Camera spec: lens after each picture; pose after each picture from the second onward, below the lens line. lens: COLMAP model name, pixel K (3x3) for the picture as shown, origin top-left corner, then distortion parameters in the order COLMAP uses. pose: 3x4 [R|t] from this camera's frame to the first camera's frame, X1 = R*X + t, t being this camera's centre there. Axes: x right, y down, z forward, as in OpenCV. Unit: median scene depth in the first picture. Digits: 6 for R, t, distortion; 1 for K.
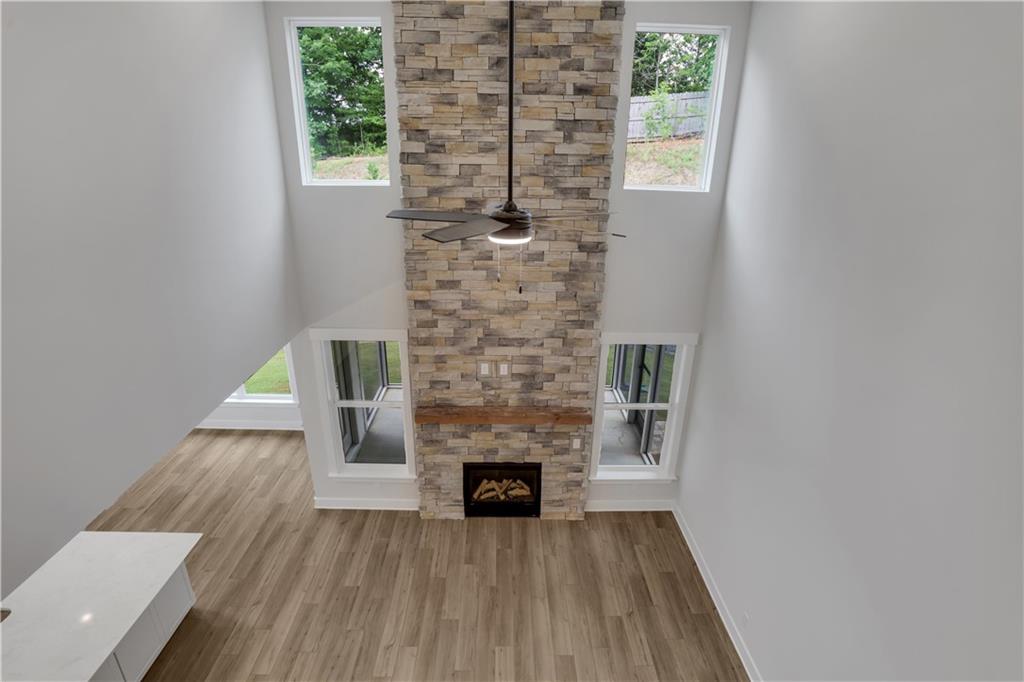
lens RADIAL K [[489.2, 0, 508.6], [0, 489.2, 347.1], [0, 0, 1]] dist [-0.003666, 0.001041]
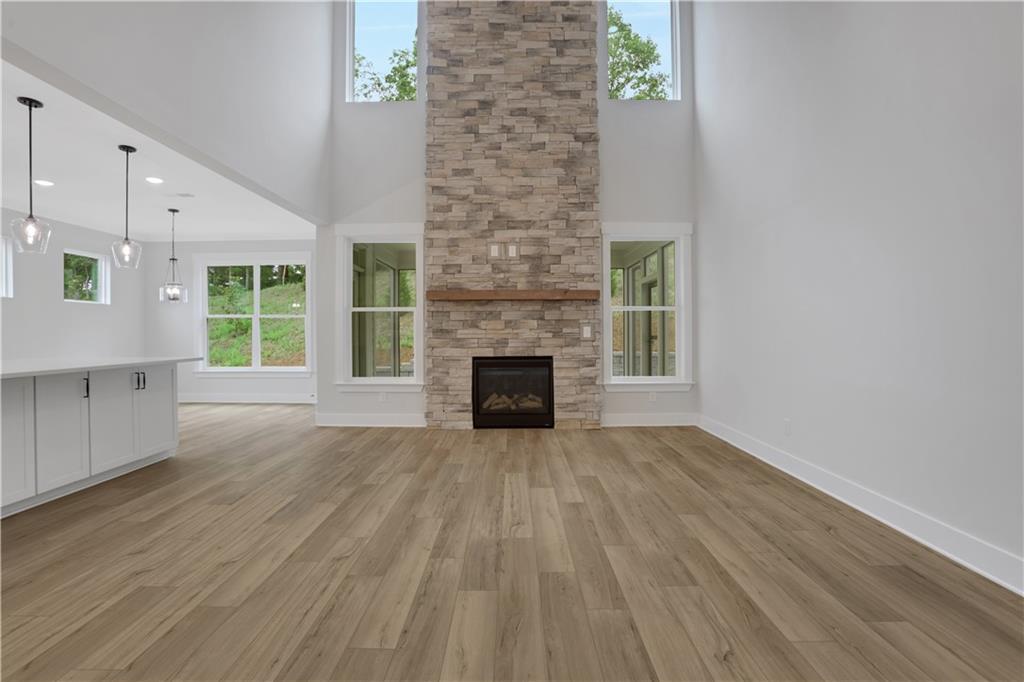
lens RADIAL K [[489.2, 0, 514.0], [0, 489.2, 346.1], [0, 0, 1]] dist [-0.003666, 0.001041]
pose [[0.999726, -0.019249, -0.013350, 0.004189], [0.012908, 0.928235, -0.371770, 0.649563], [0.019548, 0.371496, 0.928229, 0.092690]]
